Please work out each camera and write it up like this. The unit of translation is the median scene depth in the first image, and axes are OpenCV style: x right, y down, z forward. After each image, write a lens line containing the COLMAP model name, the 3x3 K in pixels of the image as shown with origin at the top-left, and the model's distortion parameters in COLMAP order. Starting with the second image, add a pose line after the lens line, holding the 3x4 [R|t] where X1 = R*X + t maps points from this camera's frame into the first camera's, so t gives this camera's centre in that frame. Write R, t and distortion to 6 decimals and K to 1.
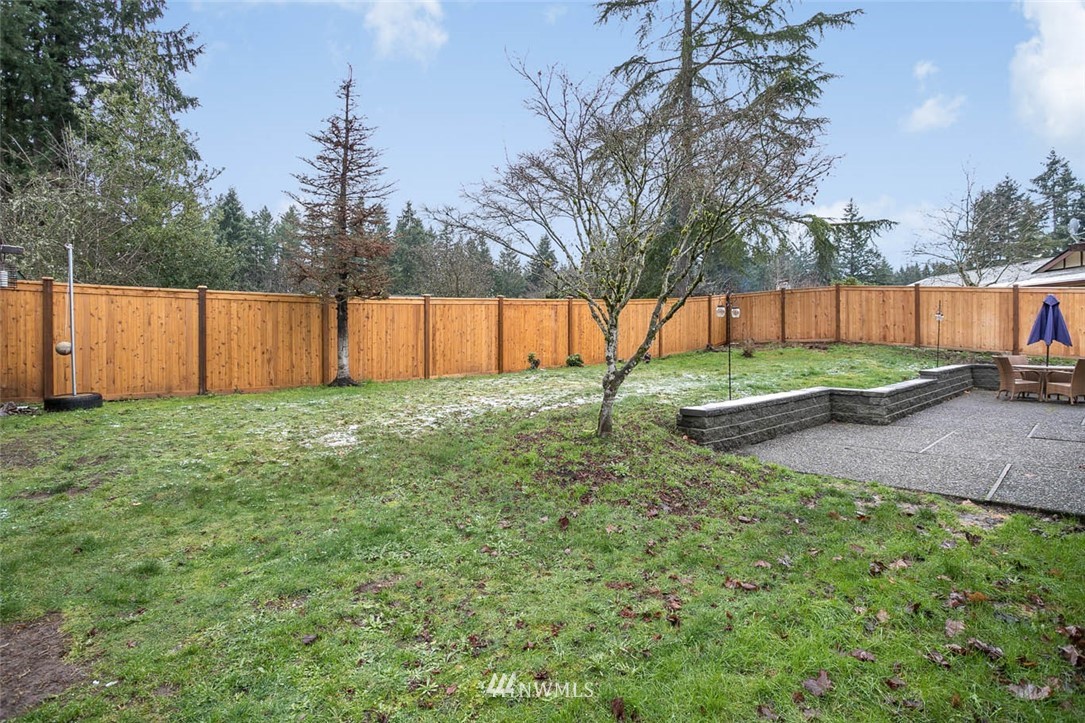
lens RADIAL K [[529.7, 0, 547.1], [0, 529.7, 335.5], [0, 0, 1]] dist [-0.072160, 0.030127]
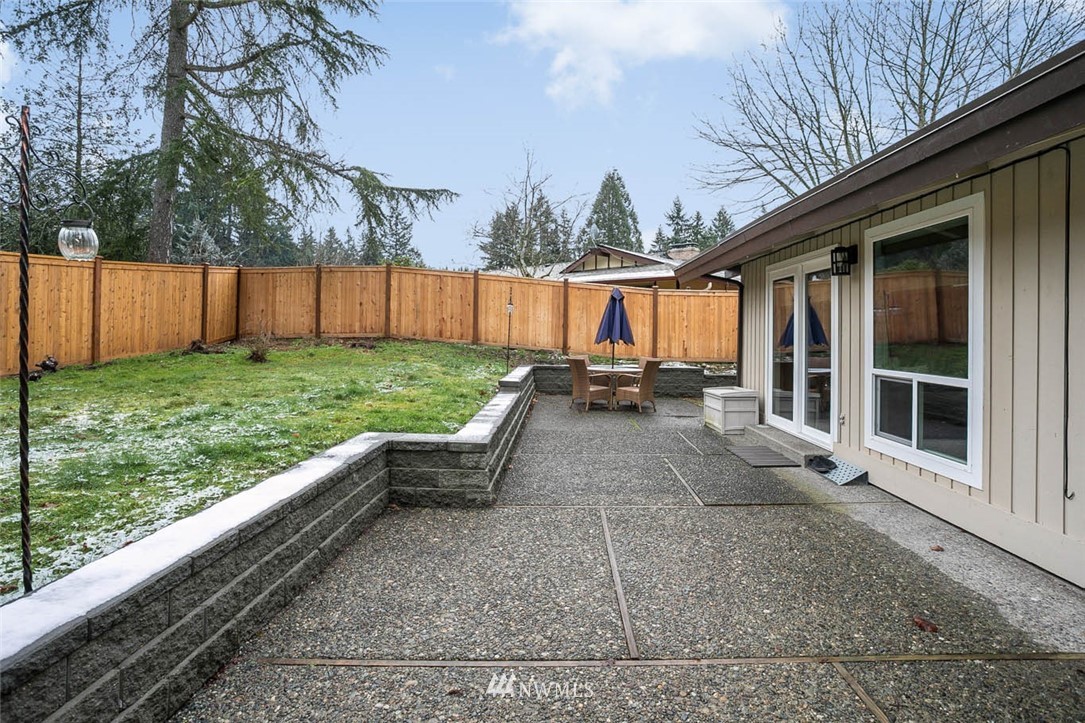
lens RADIAL K [[529.7, 0, 547.1], [0, 529.7, 335.5], [0, 0, 1]] dist [-0.072160, 0.030127]
pose [[0.684180, 0.006884, 0.729280, 0.158002], [-0.016781, 0.999839, 0.006305, -0.000073], [-0.729120, -0.016552, 0.684186, 0.304631]]
